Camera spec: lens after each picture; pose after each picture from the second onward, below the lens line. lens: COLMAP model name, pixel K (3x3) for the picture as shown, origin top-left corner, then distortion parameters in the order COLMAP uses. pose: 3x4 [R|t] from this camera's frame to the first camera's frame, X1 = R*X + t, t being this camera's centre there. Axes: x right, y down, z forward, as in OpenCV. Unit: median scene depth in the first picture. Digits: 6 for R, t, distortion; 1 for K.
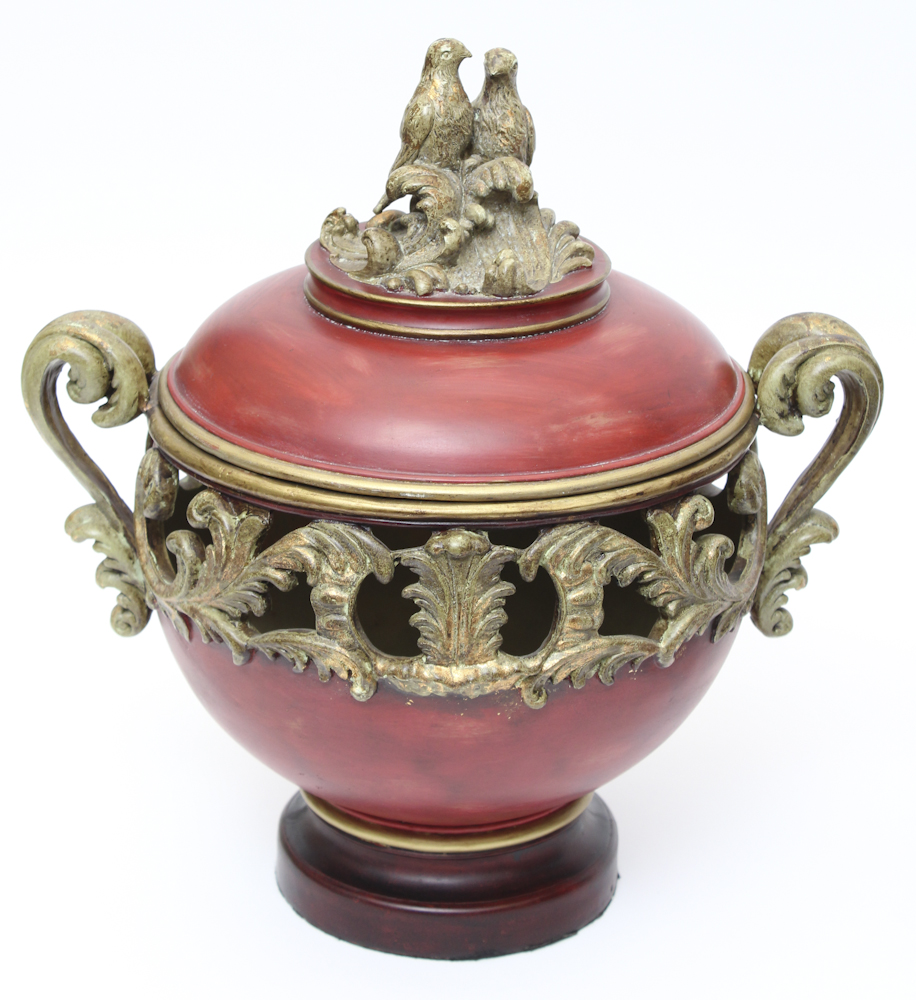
lens RADIAL K [[3129.5, 0, 455.4], [0, 3129.5, 340.4], [0, 0, 1]] dist [0.166250, 0.000000]
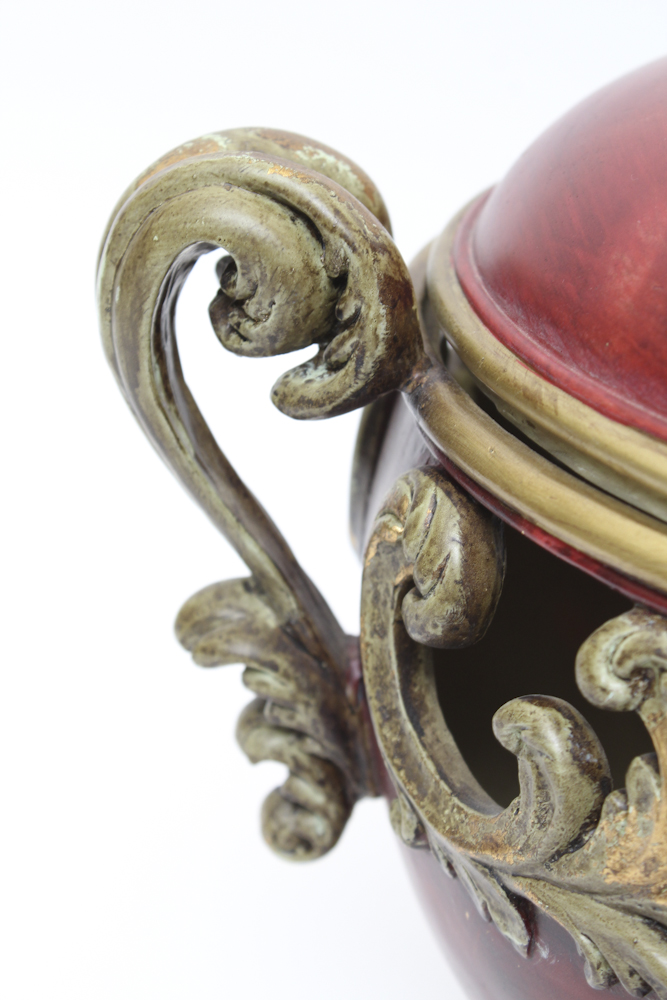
lens RADIAL K [[2181.3, 0, 329.0], [0, 2181.3, 497.0], [0, 0, 1]] dist [0.040687, 0.000000]
pose [[0.997505, 0.017856, 0.068297, -0.132164], [-0.025264, 0.993698, 0.109204, 0.007380], [-0.065917, -0.110657, 0.991670, 0.741361]]
